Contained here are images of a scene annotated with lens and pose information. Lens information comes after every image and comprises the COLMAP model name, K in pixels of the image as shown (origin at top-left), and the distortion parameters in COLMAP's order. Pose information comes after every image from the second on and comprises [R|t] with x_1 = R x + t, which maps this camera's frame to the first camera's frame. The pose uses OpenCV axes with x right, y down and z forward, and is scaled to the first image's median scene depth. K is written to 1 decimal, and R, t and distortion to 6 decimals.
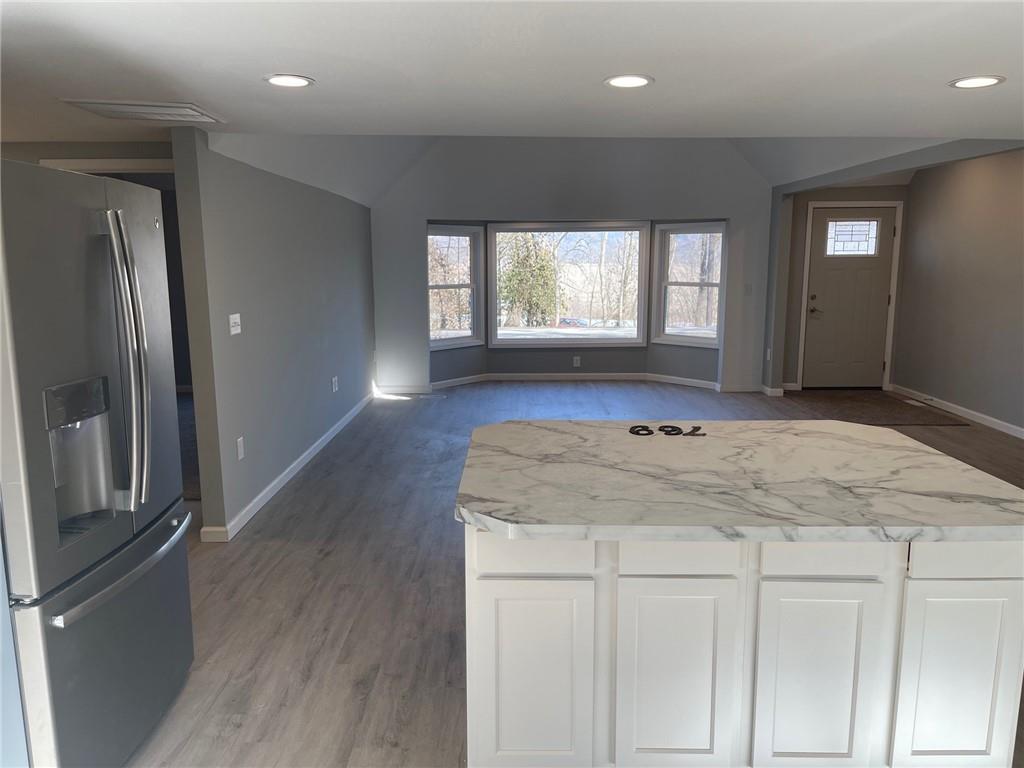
lens RADIAL K [[766.2, 0, 516.4], [0, 766.2, 384.9], [0, 0, 1]] dist [0.081728, -0.100605]
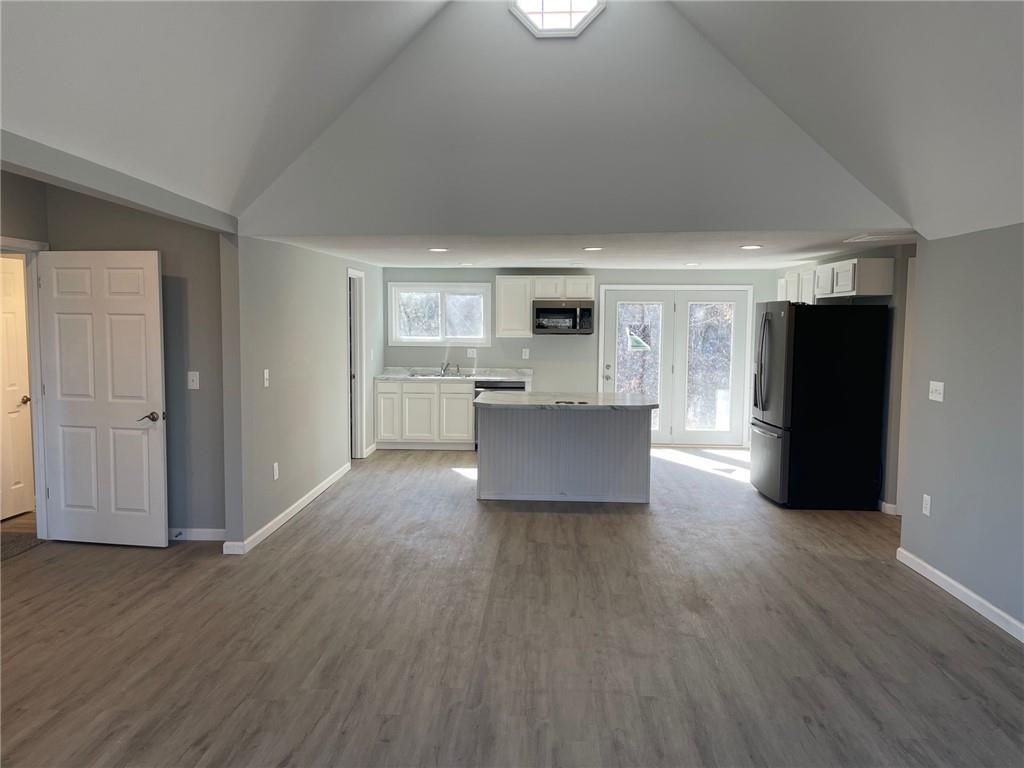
lens RADIAL K [[766.2, 0, 516.4], [0, 766.2, 384.9], [0, 0, 1]] dist [0.081728, -0.100605]
pose [[-0.999577, -0.007126, 0.028201, 0.174597], [0.000177, 0.968017, 0.250883, -0.332337], [-0.029087, 0.250782, -0.967606, 1.911646]]
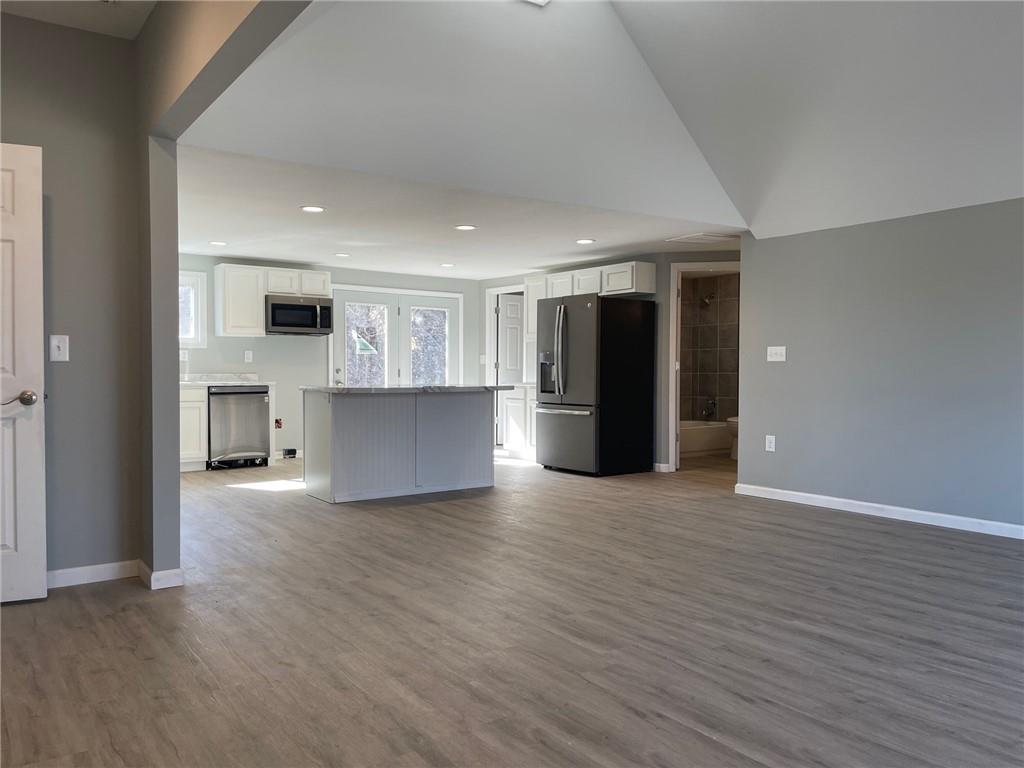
lens RADIAL K [[766.2, 0, 516.4], [0, 766.2, 384.9], [0, 0, 1]] dist [0.081728, -0.100605]
pose [[-0.803928, 0.014873, -0.594540, 0.756974], [-0.101096, 0.981720, 0.161259, -0.193306], [0.586071, 0.189747, -0.787729, 1.713318]]
